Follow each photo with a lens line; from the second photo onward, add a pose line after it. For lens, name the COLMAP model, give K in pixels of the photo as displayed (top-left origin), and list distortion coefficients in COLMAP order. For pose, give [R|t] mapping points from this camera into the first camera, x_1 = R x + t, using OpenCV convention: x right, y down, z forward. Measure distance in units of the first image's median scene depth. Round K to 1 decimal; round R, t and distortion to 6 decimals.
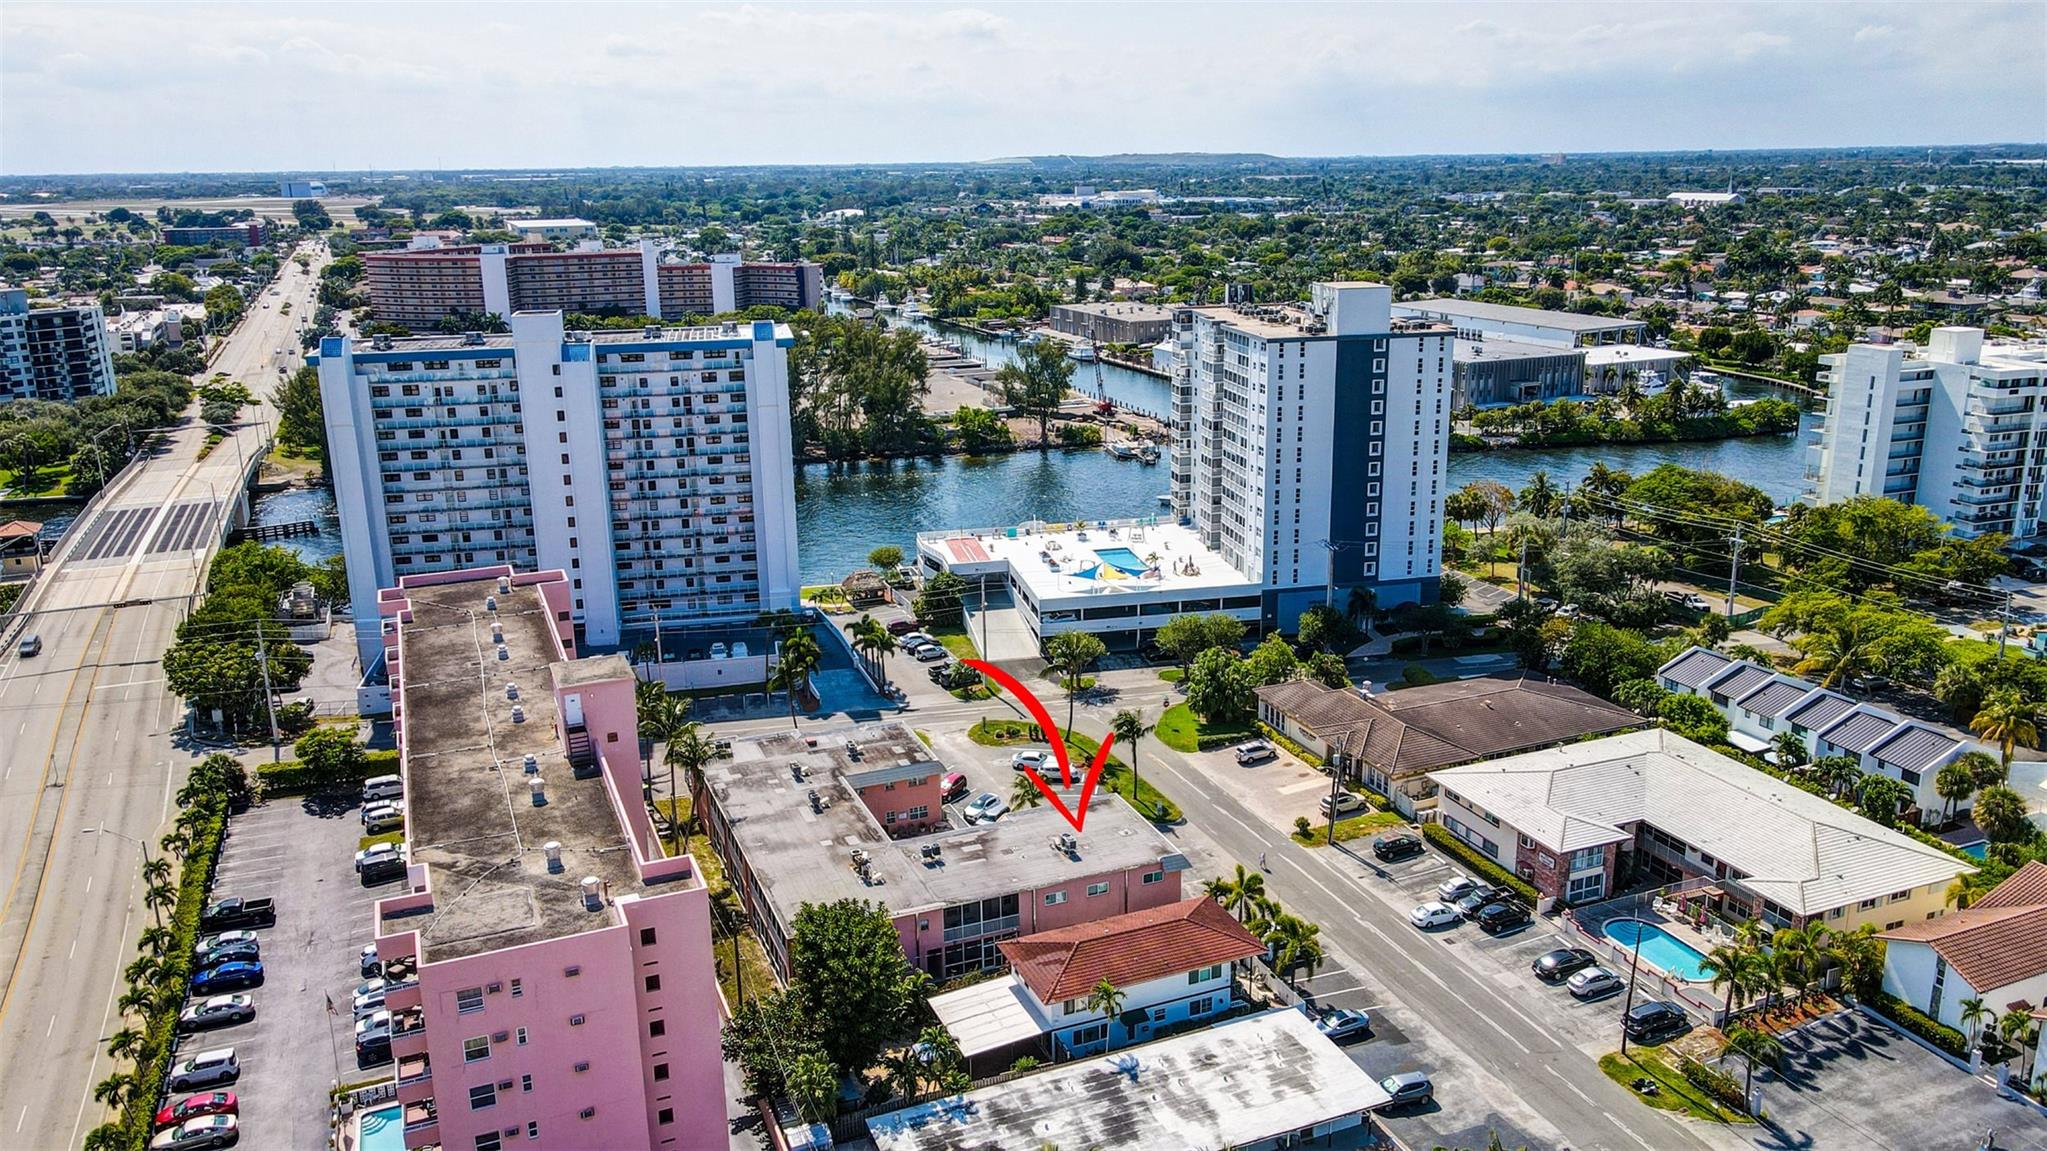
lens RADIAL K [[1505.2, 0, 1037.0], [0, 1505.2, 571.8], [0, 0, 1]] dist [-0.005778, 0.041228]
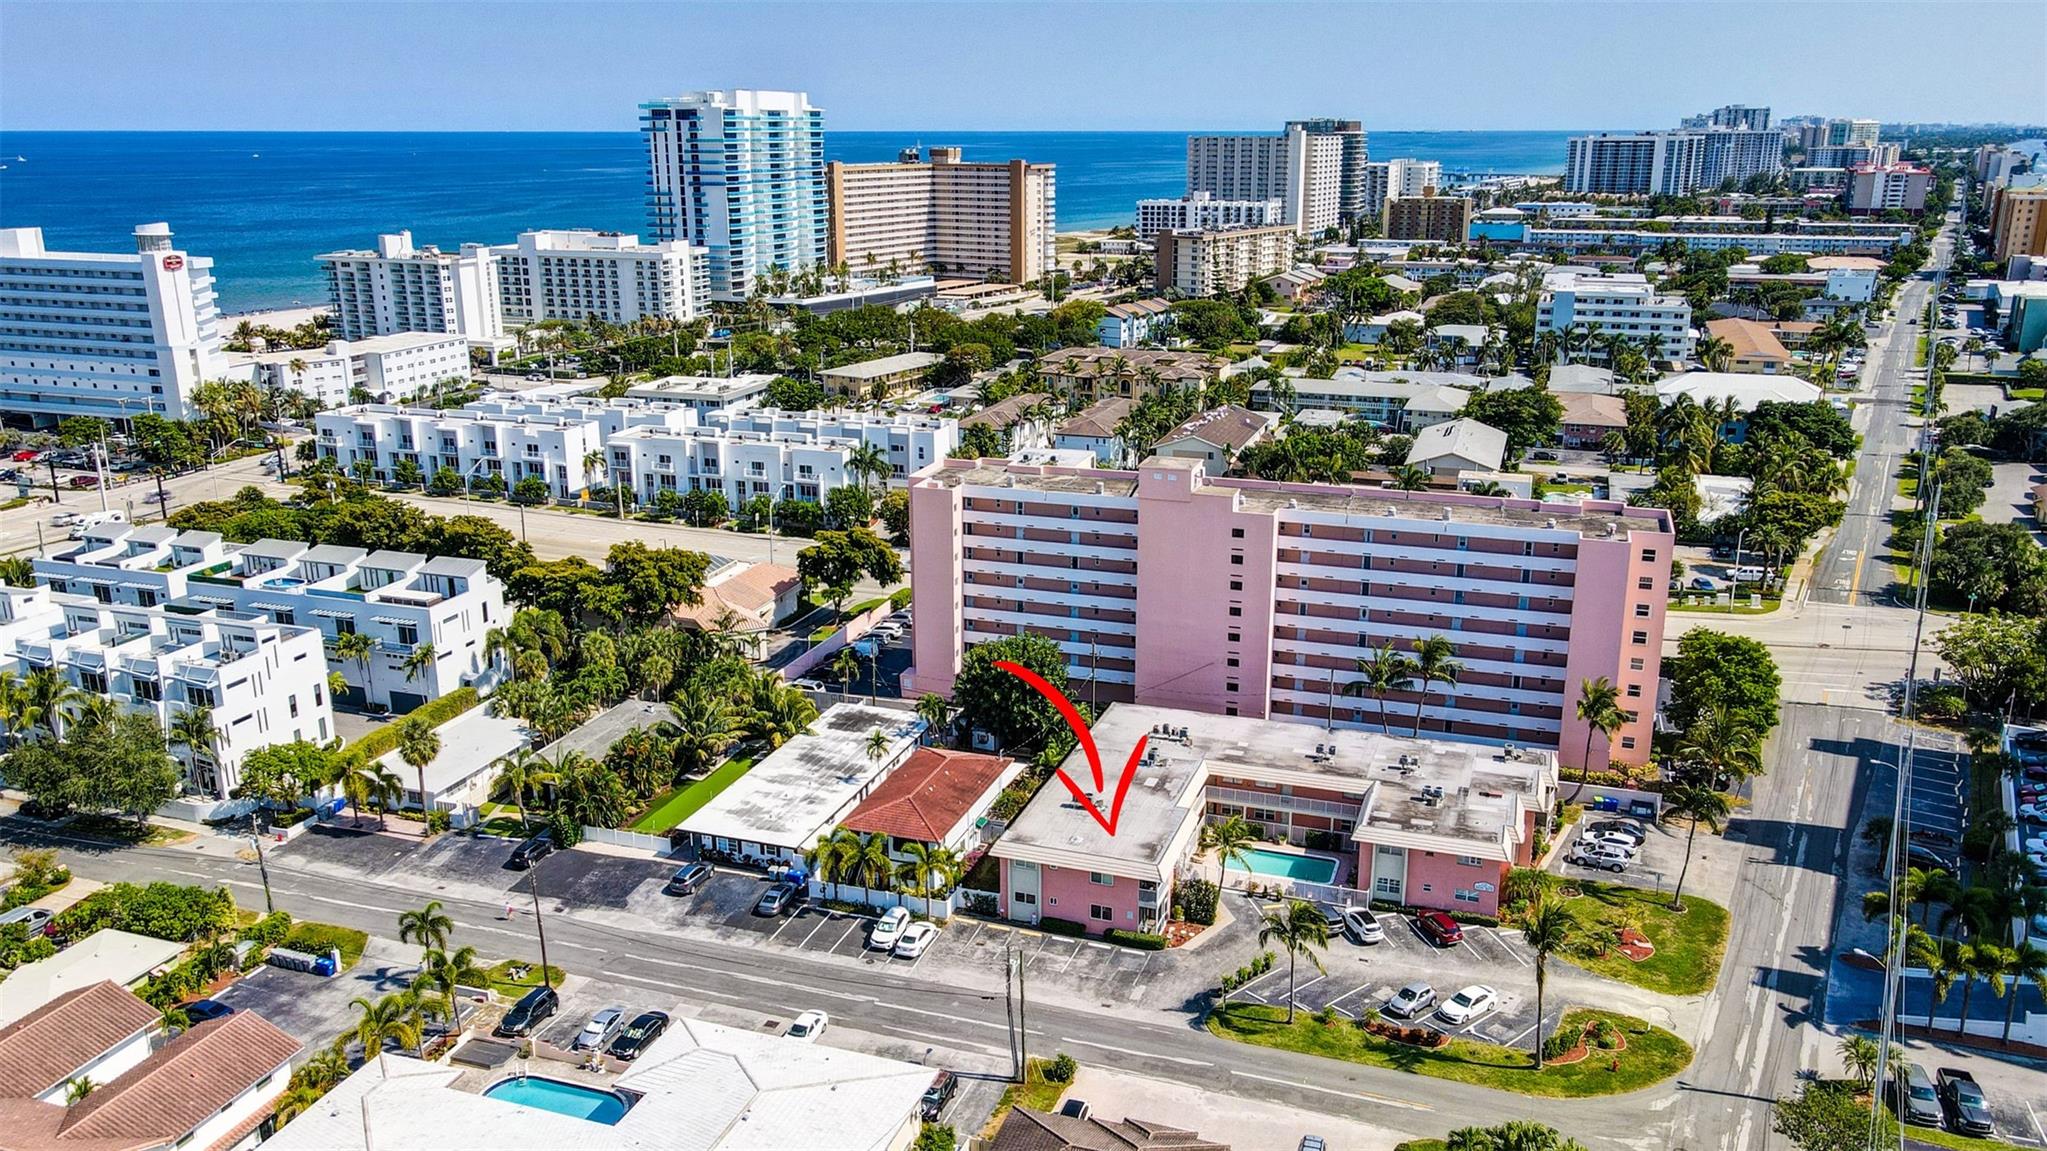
lens RADIAL K [[1548.9, 0, 1038.5], [0, 1548.9, 575.4], [0, 0, 1]] dist [0.003328, 0.050761]
pose [[-0.660559, 0.226210, -0.715884, 0.488054], [-0.188444, 0.873048, 0.449751, -0.268886], [0.726739, 0.431991, -0.534072, 0.956219]]
